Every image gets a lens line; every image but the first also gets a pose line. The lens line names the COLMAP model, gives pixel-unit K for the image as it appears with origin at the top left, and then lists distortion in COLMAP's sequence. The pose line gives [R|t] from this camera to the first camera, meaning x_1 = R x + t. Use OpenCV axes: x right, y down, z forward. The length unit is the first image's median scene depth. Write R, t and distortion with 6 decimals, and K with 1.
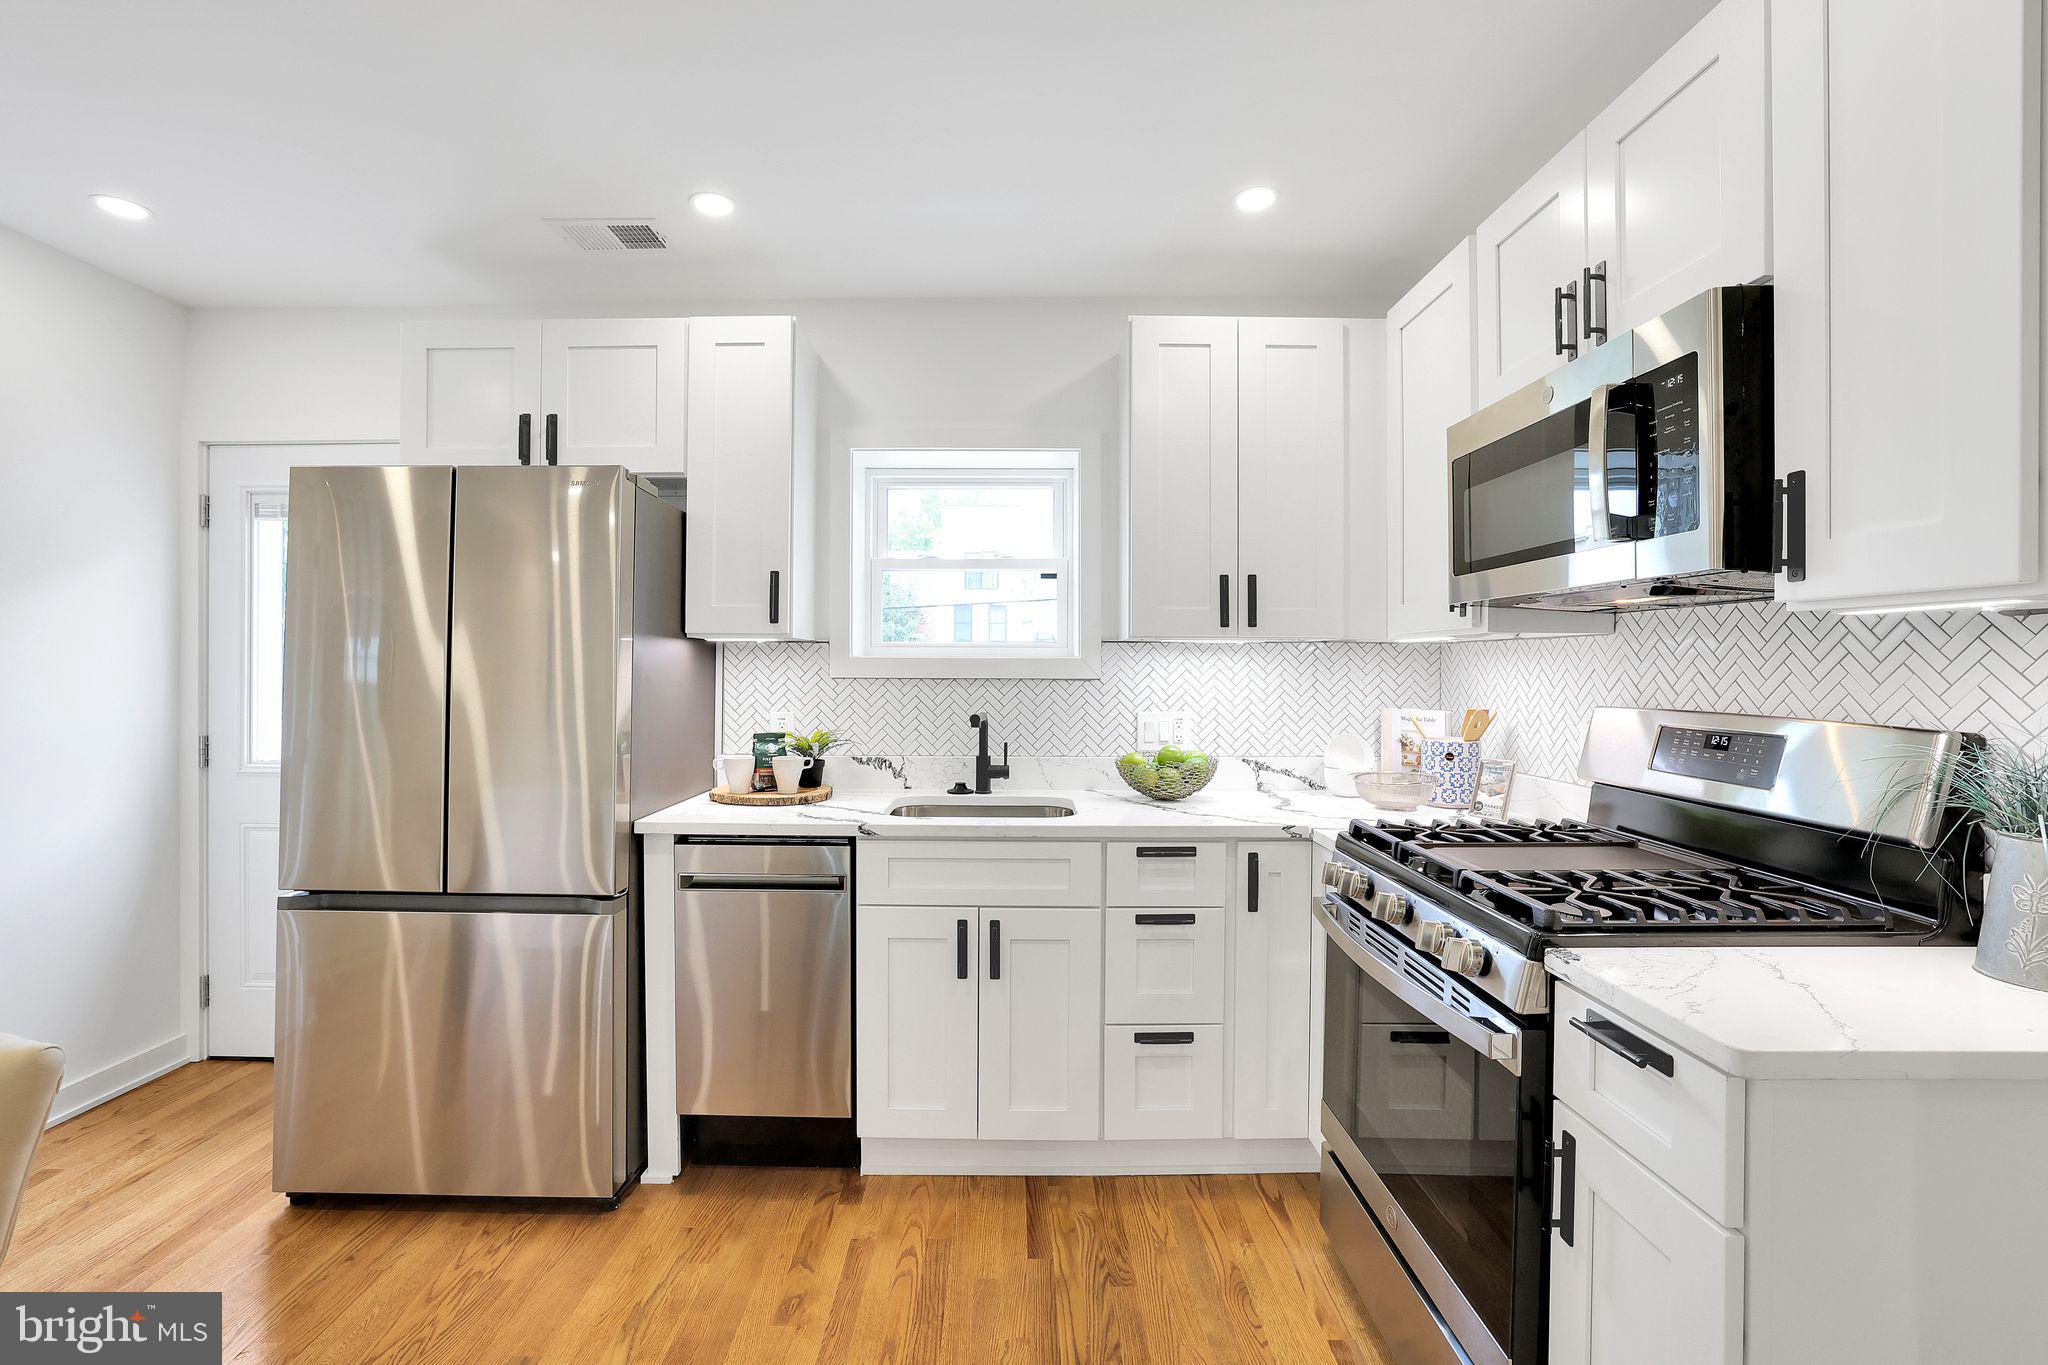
lens RADIAL K [[882.5, 0, 1009.5], [0, 882.5, 669.1], [0, 0, 1]] dist [-0.038951, 0.010981]
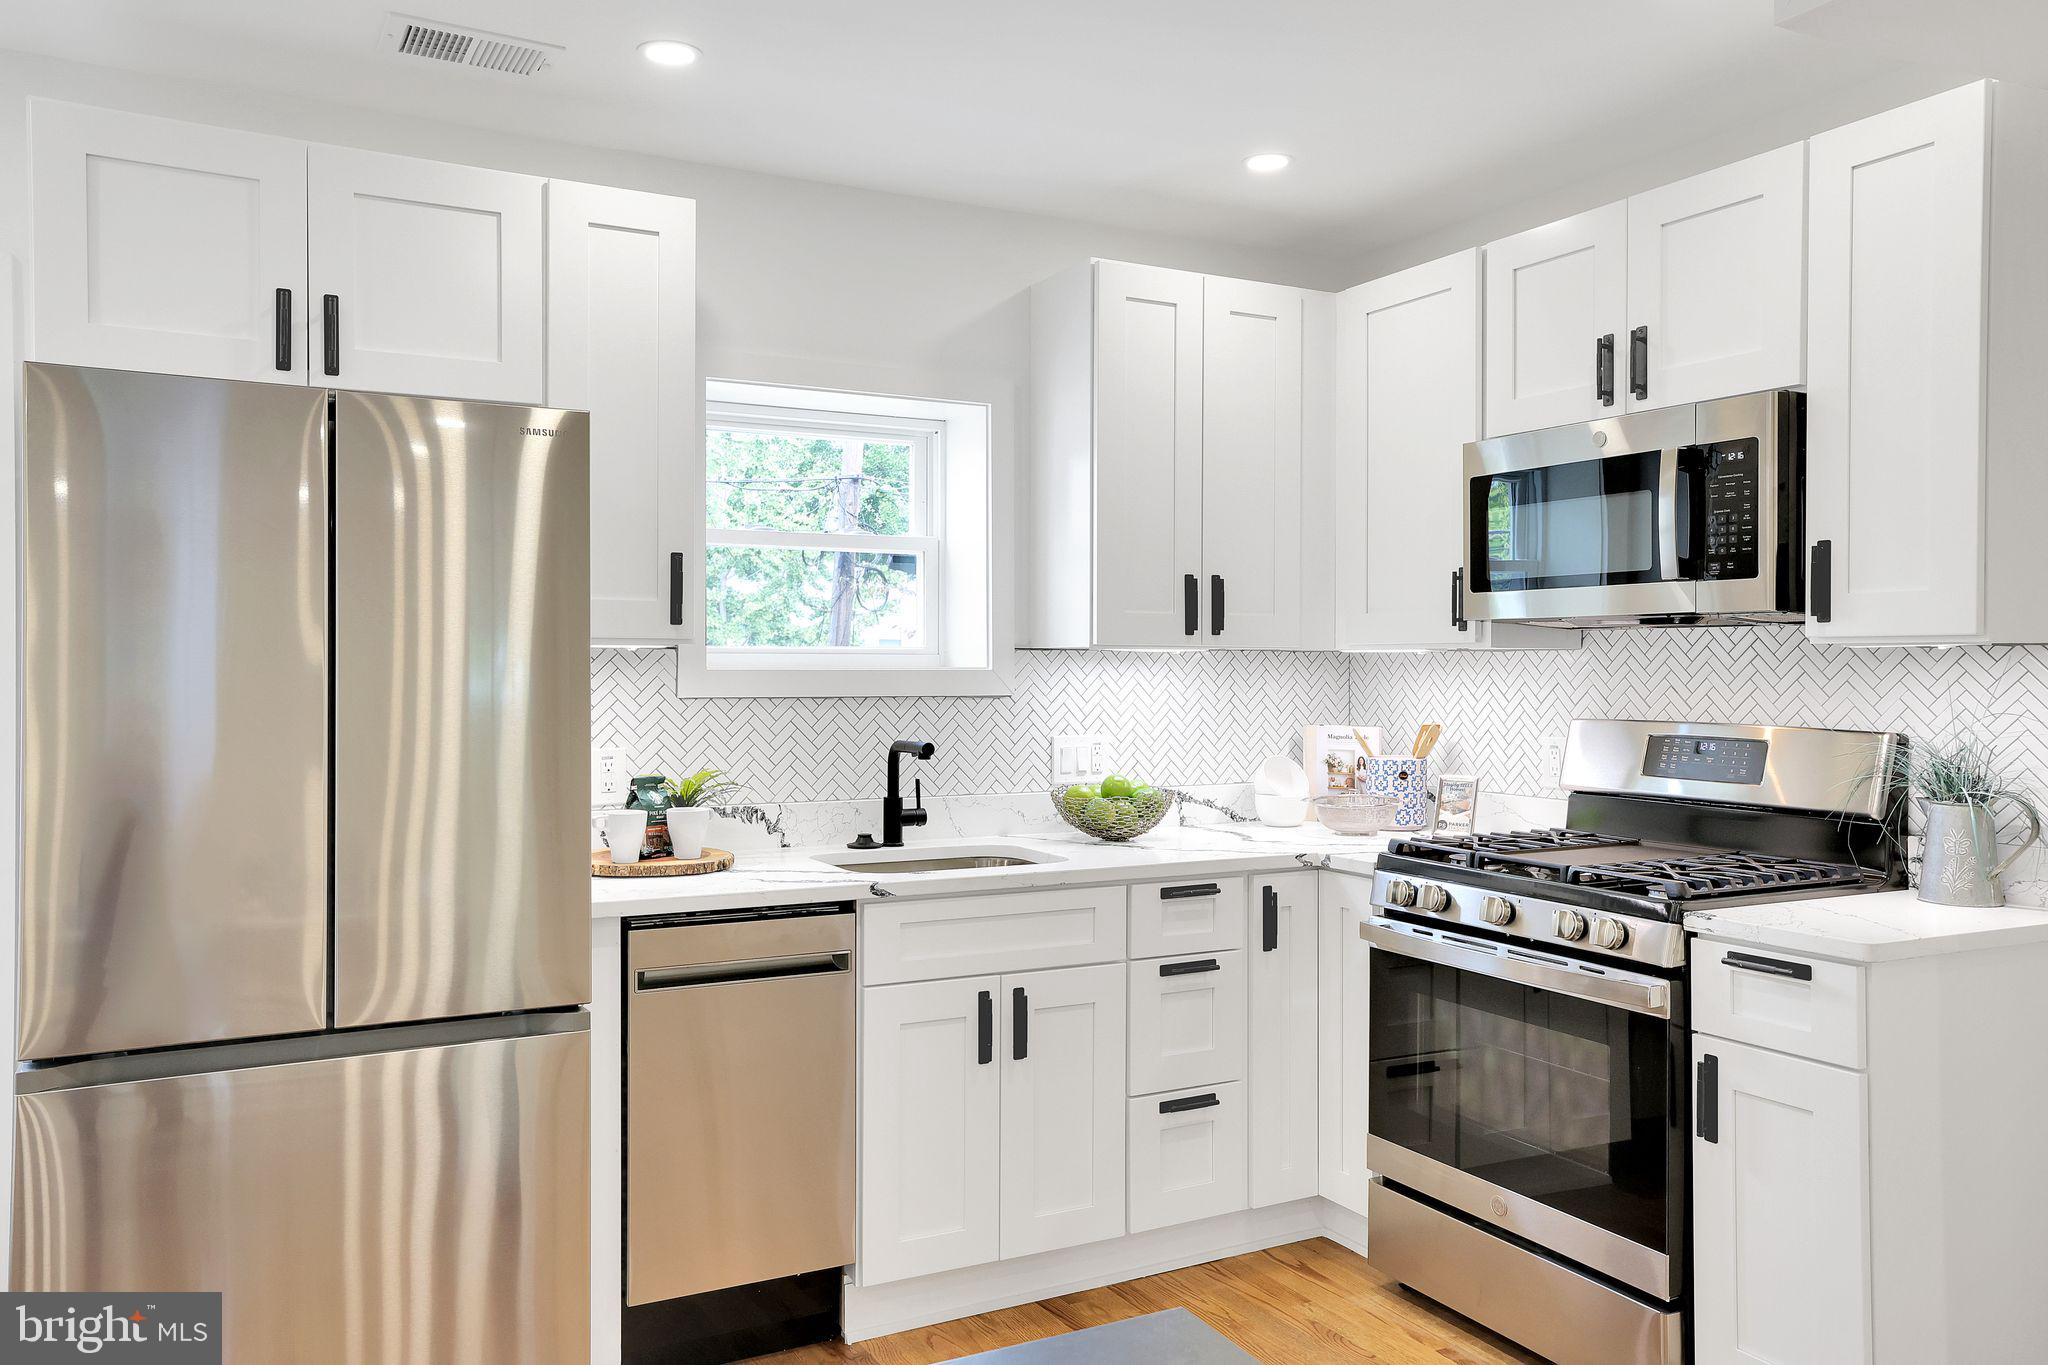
lens RADIAL K [[1521.6, 0, 1000.4], [0, 1521.6, 666.9], [0, 0, 1]] dist [0.015494, 0.002427]
pose [[0.883809, -0.001727, 0.467845, -0.701580], [0.001976, 0.999998, -0.000040, -0.018463], [-0.467844, 0.000960, 0.883811, -0.264156]]
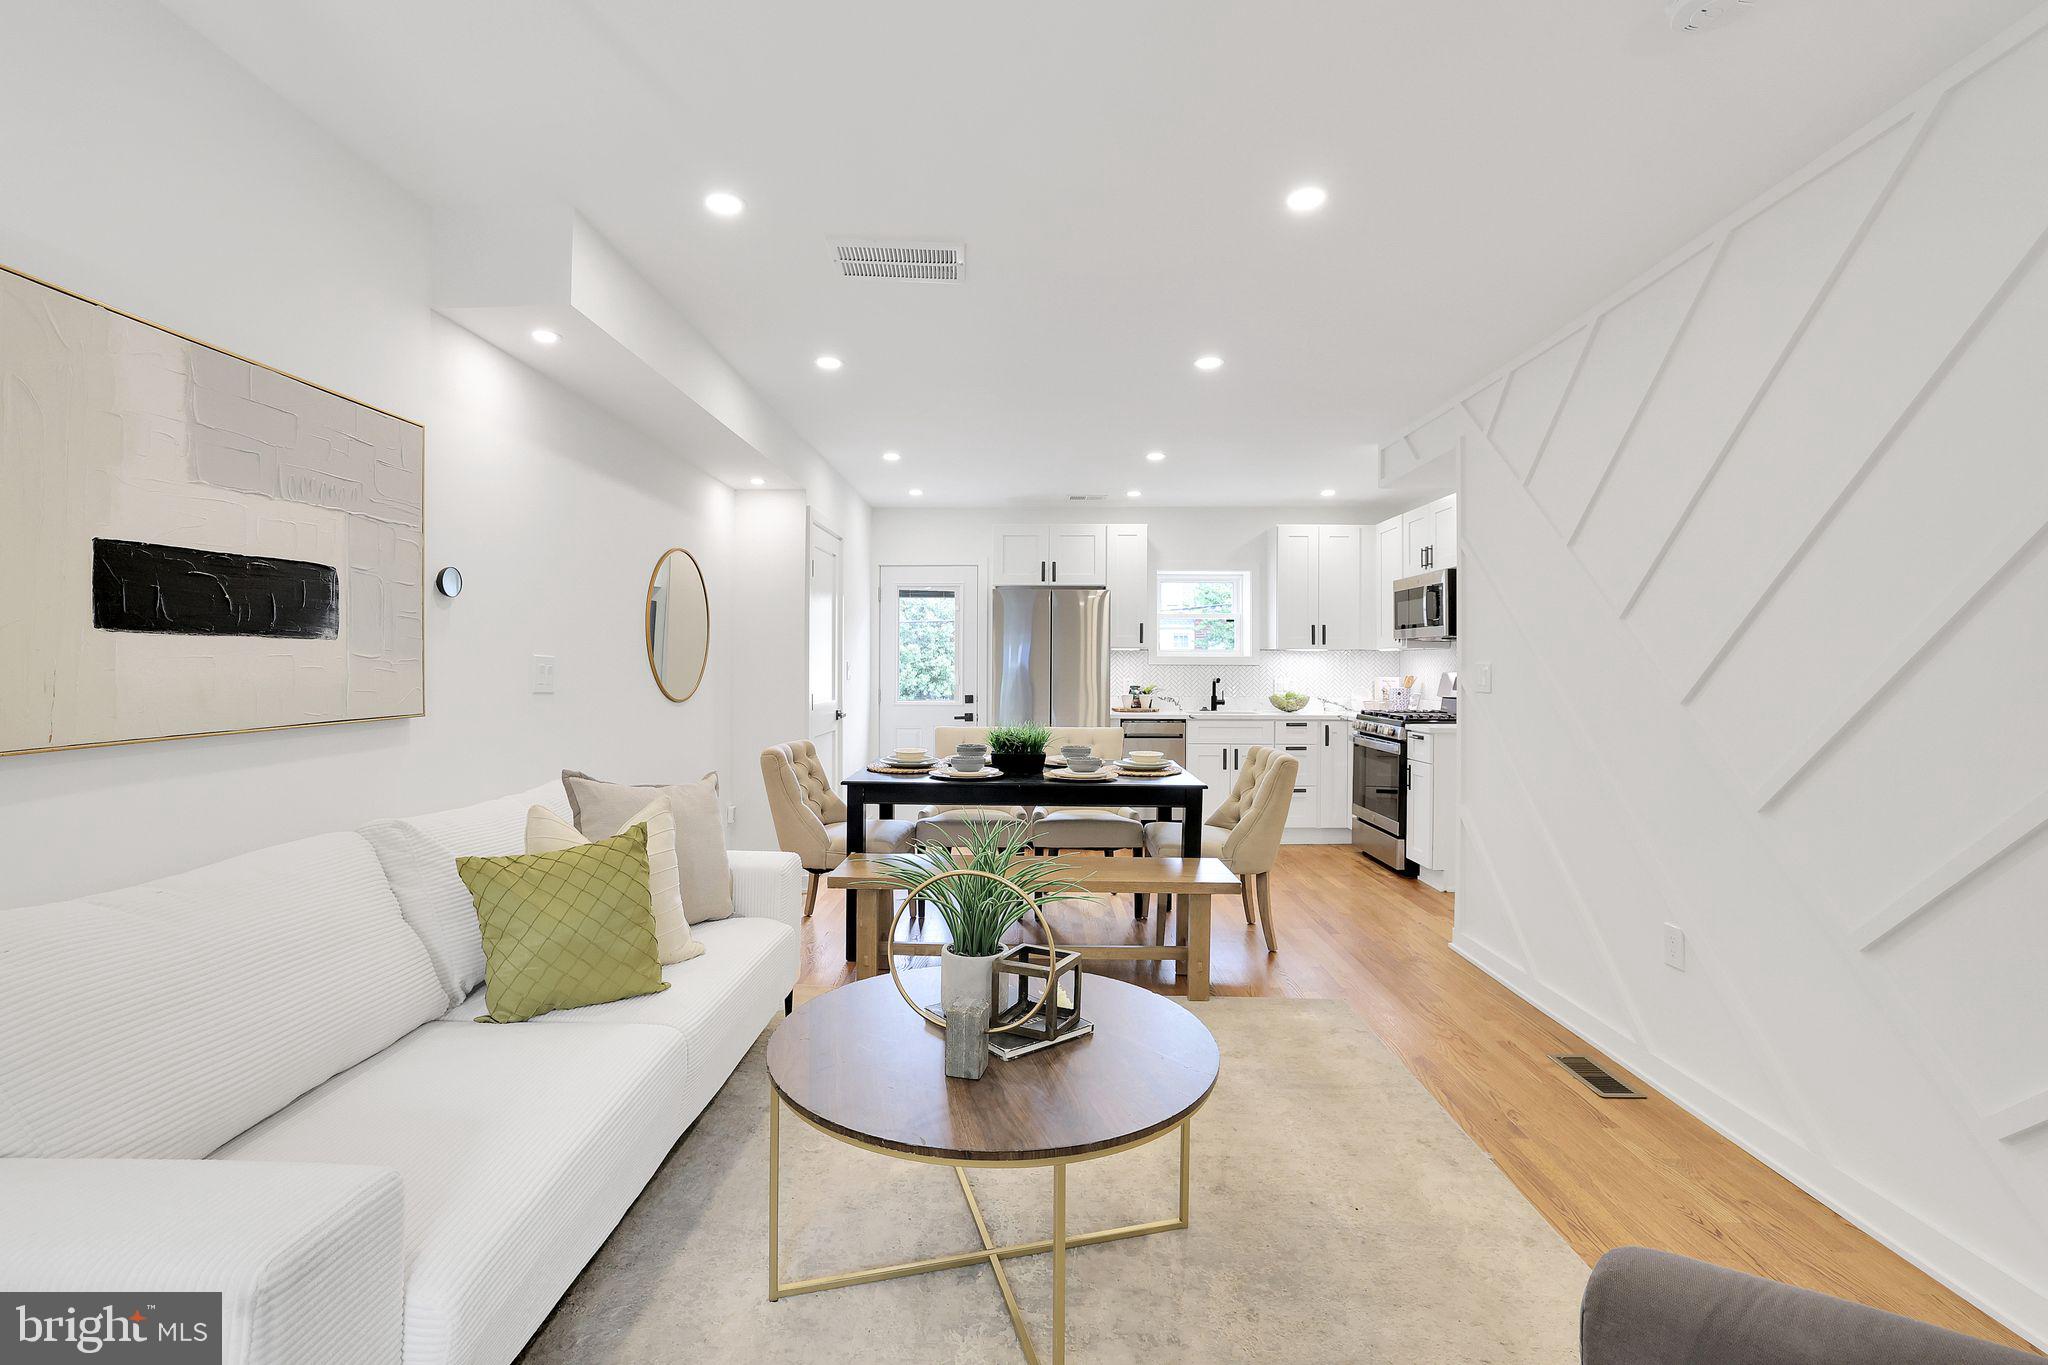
lens RADIAL K [[882.5, 0, 1010.0], [0, 882.5, 667.8], [0, 0, 1]] dist [-0.038951, 0.010981]
pose [[0.999780, 0.001100, -0.020963, -0.684031], [-0.001107, 0.999999, -0.000305, 0.025872], [0.020962, 0.000328, 0.999780, -1.849182]]
